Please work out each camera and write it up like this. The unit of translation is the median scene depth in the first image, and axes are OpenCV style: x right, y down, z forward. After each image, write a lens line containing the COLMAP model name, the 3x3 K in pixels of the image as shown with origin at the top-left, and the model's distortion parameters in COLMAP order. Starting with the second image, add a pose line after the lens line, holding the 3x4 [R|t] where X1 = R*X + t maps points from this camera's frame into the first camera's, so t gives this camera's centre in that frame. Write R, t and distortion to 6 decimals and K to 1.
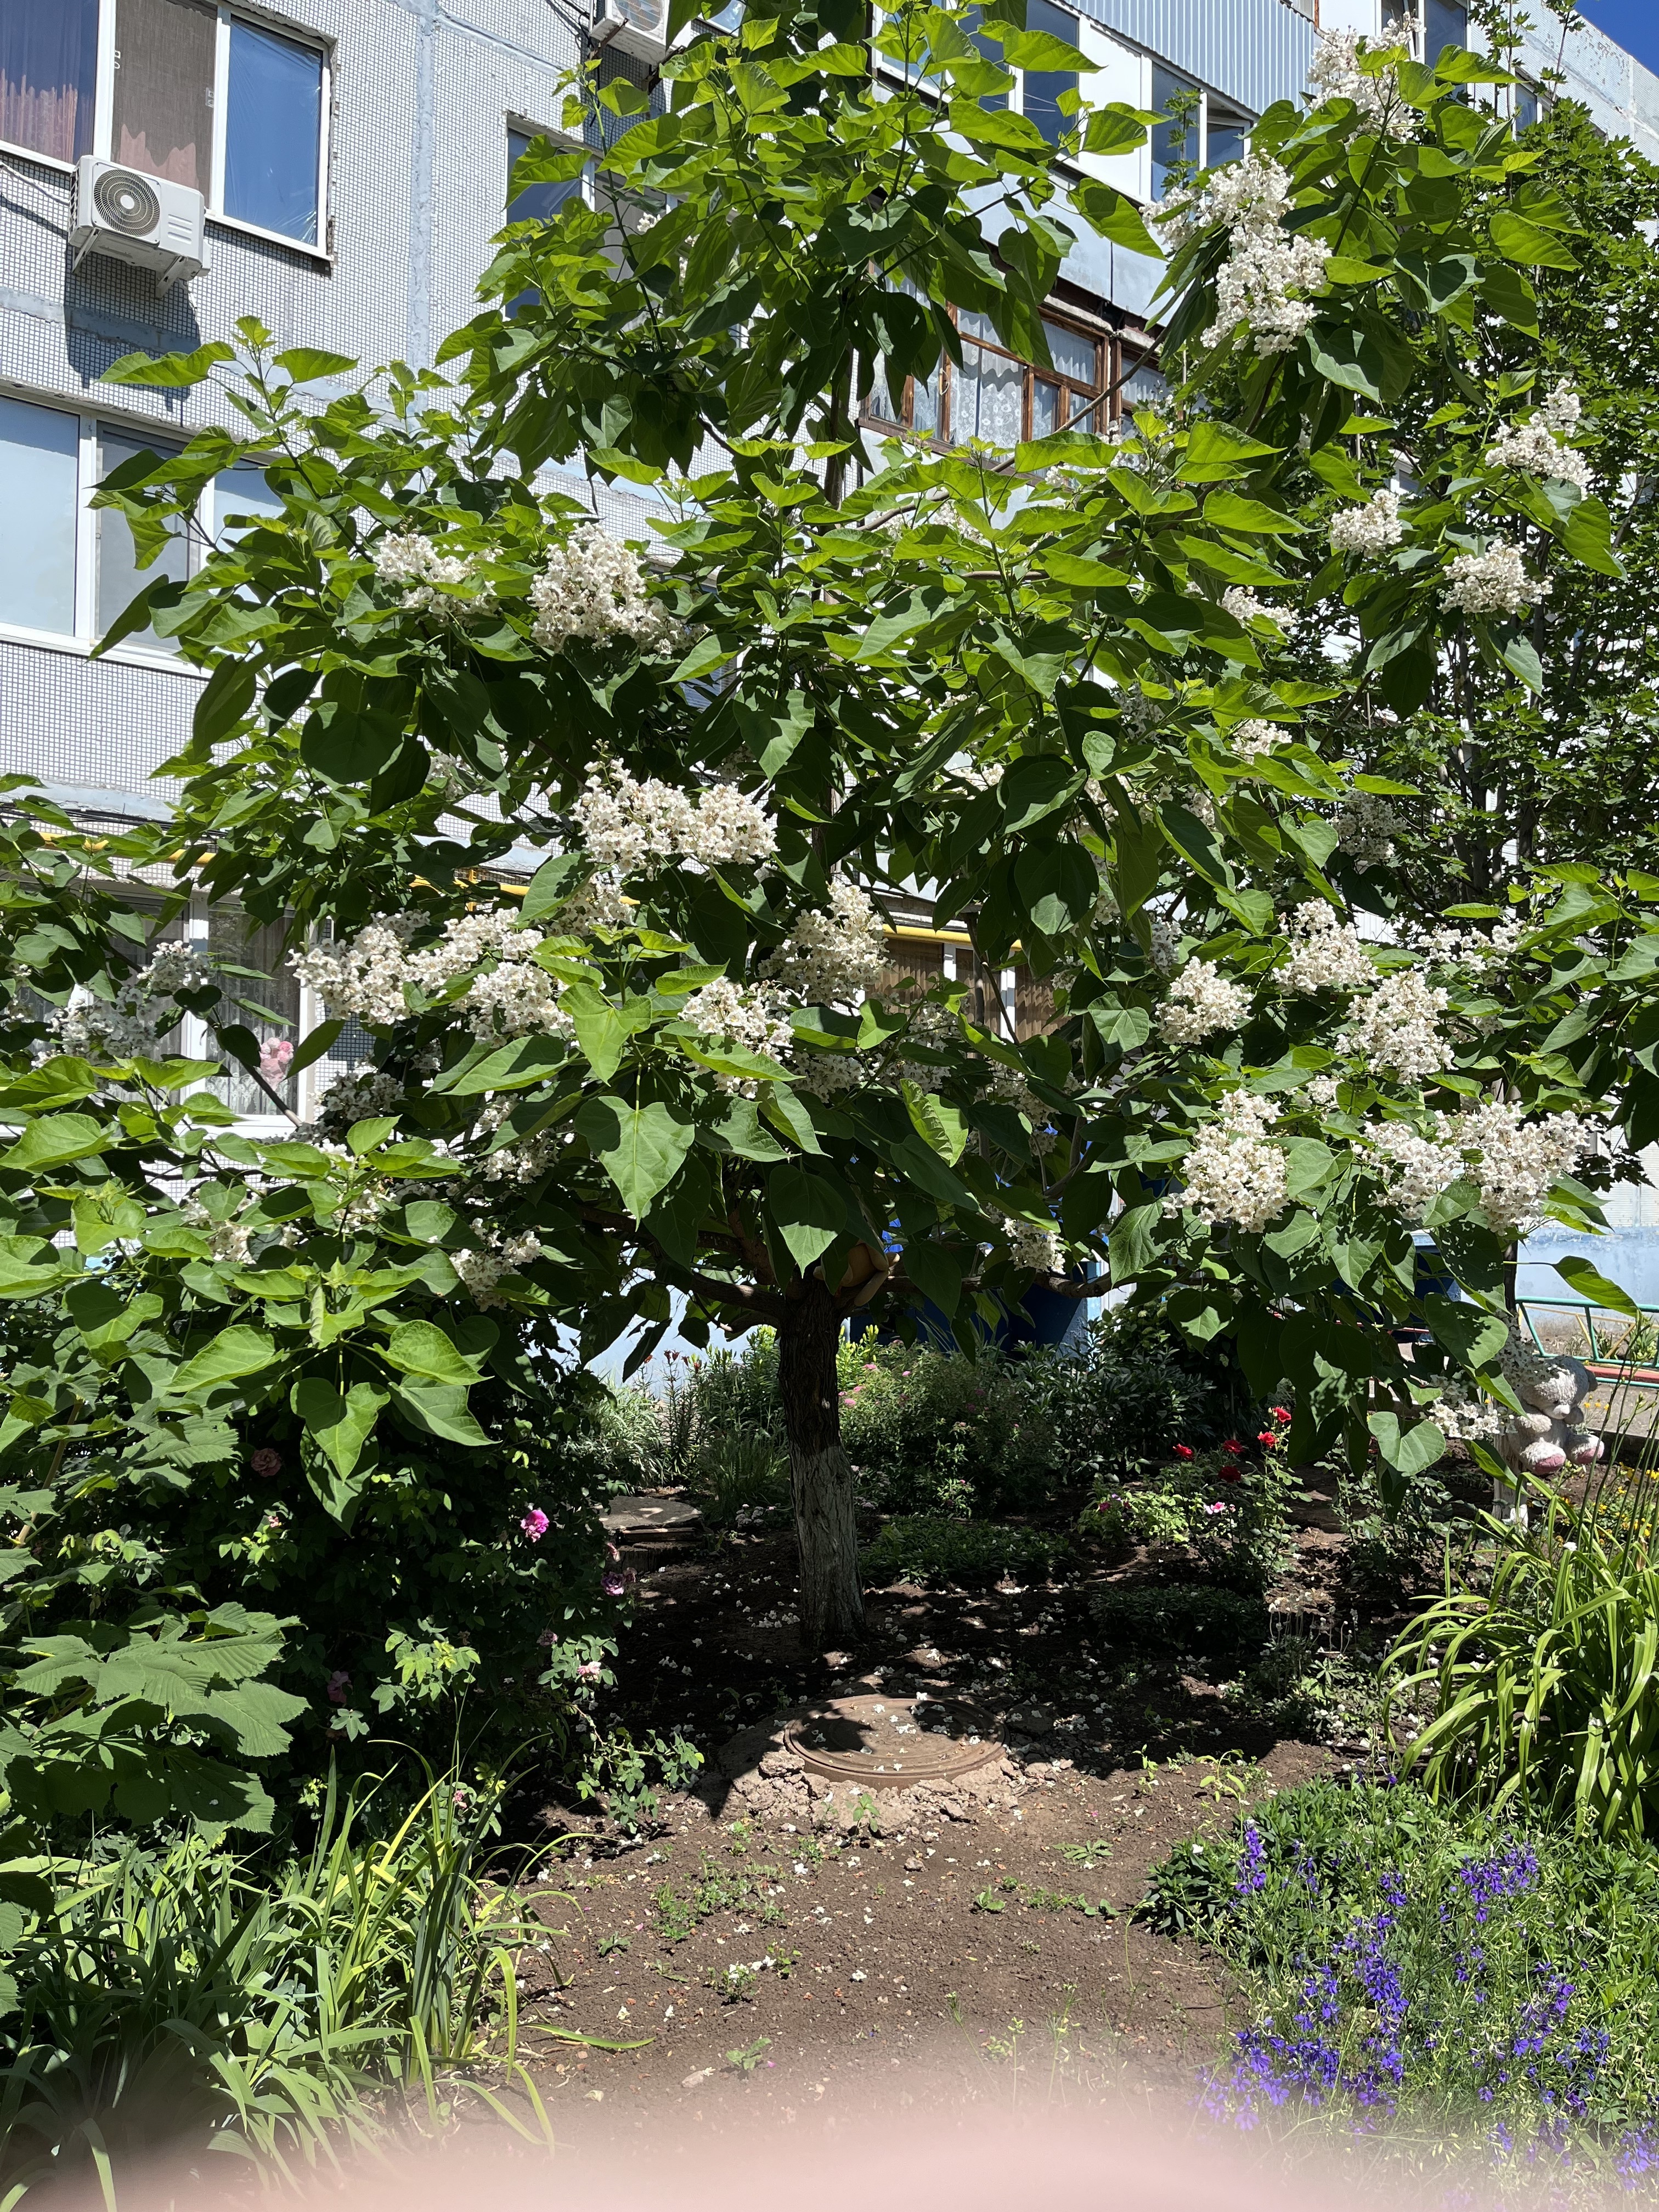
lens RADIAL K [[1788.5, 0, 829.5], [0, 1788.5, 1106.0], [0, 0, 1]] dist [0.197862, -0.222520]
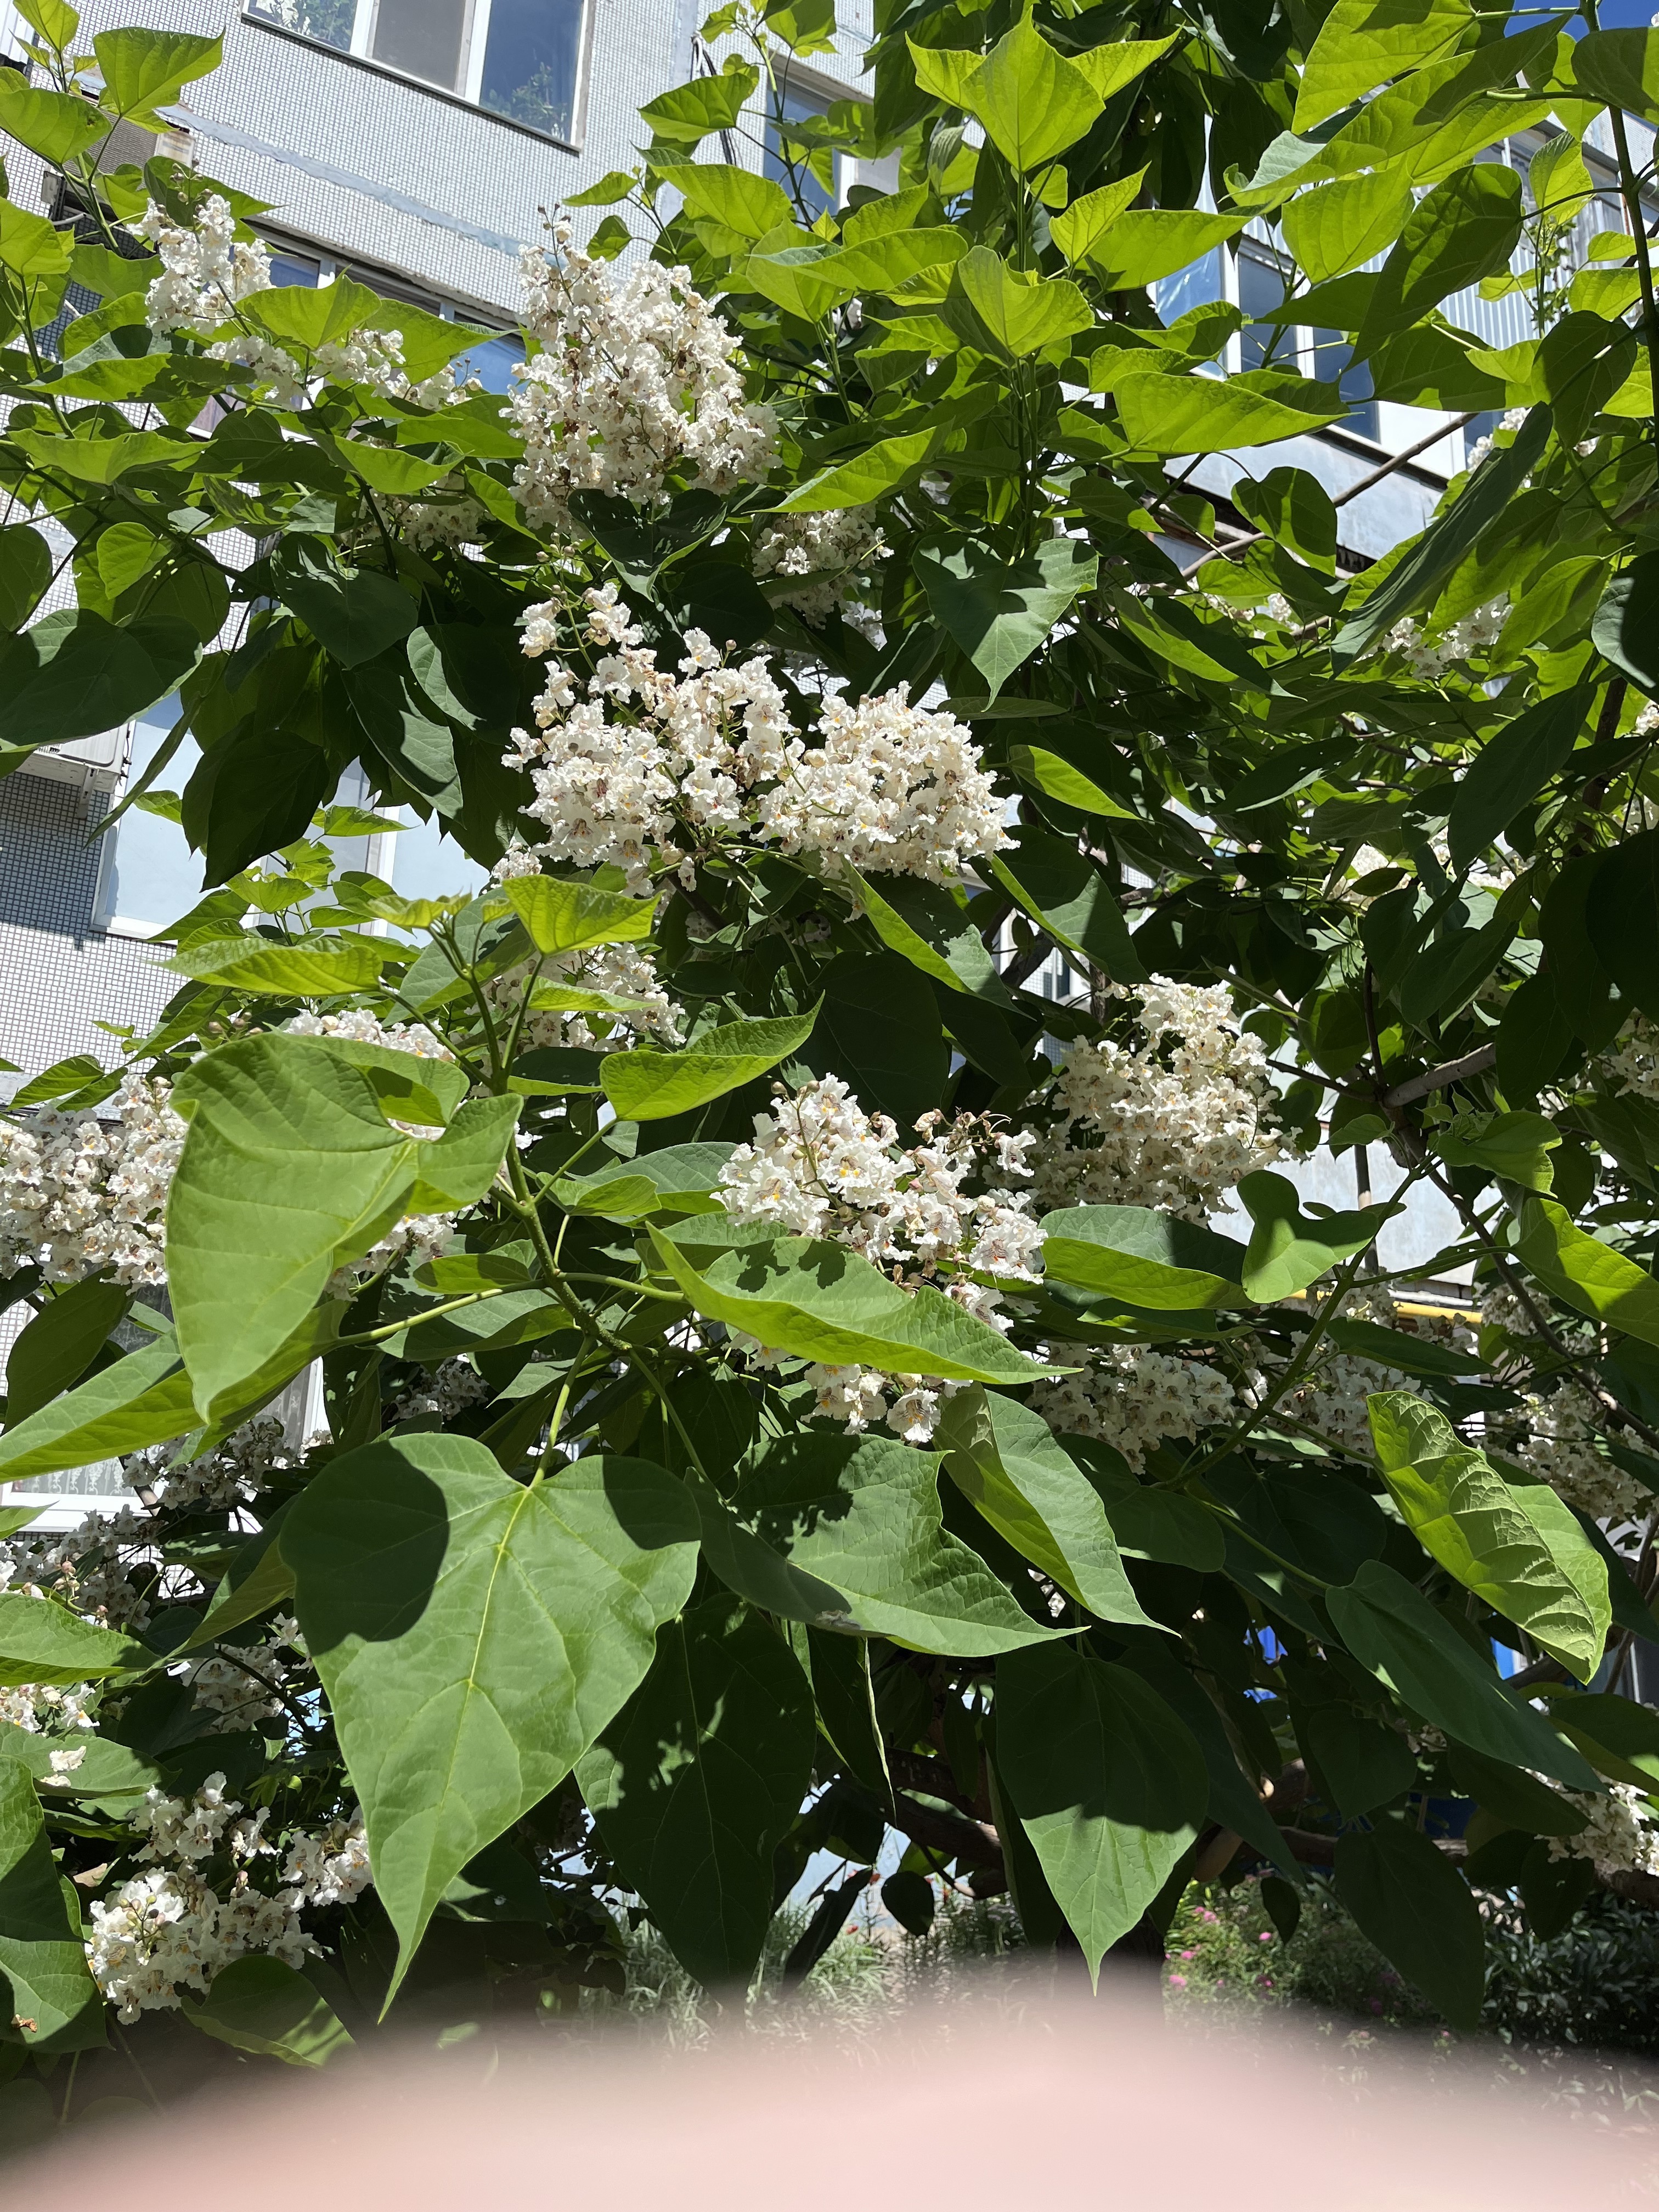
lens RADIAL K [[1788.5, 0, 829.5], [0, 1788.5, 1106.0], [0, 0, 1]] dist [0.197862, -0.222520]
pose [[0.986380, -0.024333, -0.162671, -0.004399], [-0.006984, 0.981908, -0.189229, -0.002126], [0.164332, 0.187788, 0.968365, 0.605386]]
